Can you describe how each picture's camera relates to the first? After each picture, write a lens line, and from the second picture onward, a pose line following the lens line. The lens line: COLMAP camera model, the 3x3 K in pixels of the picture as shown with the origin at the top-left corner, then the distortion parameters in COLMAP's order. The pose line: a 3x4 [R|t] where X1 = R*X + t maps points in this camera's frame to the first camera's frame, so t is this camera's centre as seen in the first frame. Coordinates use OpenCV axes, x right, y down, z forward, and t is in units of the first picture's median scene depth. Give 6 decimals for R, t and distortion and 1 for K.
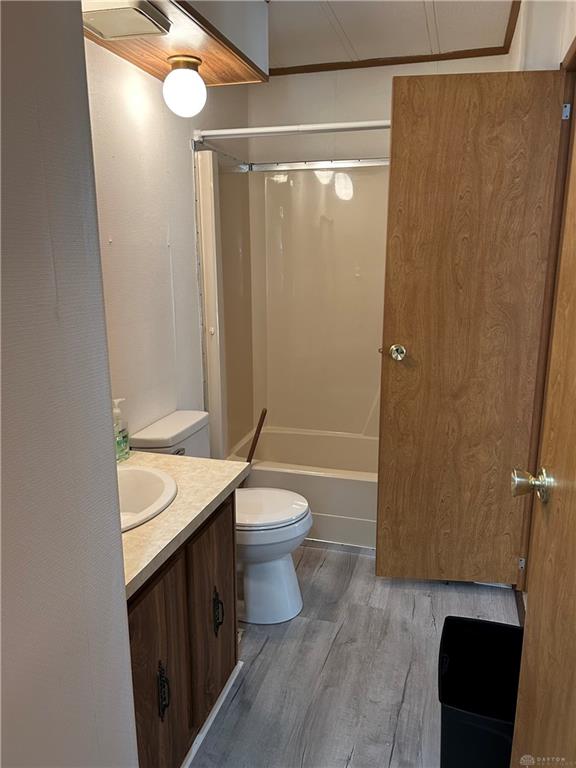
lens RADIAL K [[583.7, 0, 288.0], [0, 583.7, 384.0], [0, 0, 1]] dist [-0.000972, -0.002410]
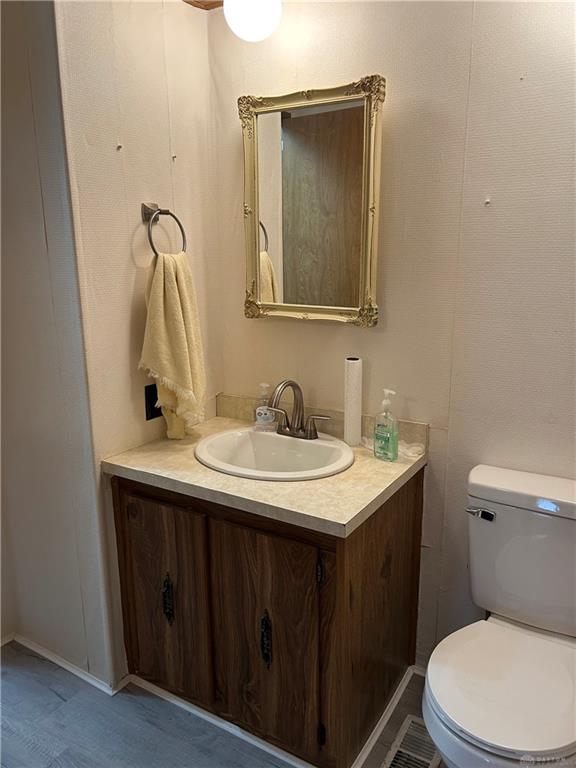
lens RADIAL K [[583.7, 0, 288.0], [0, 583.7, 384.0], [0, 0, 1]] dist [-0.000972, -0.002410]
pose [[-0.235424, 0.231420, -0.943939, 0.572547], [-0.207812, 0.936789, 0.281497, -0.200251], [0.949416, 0.262433, -0.172451, 1.050444]]
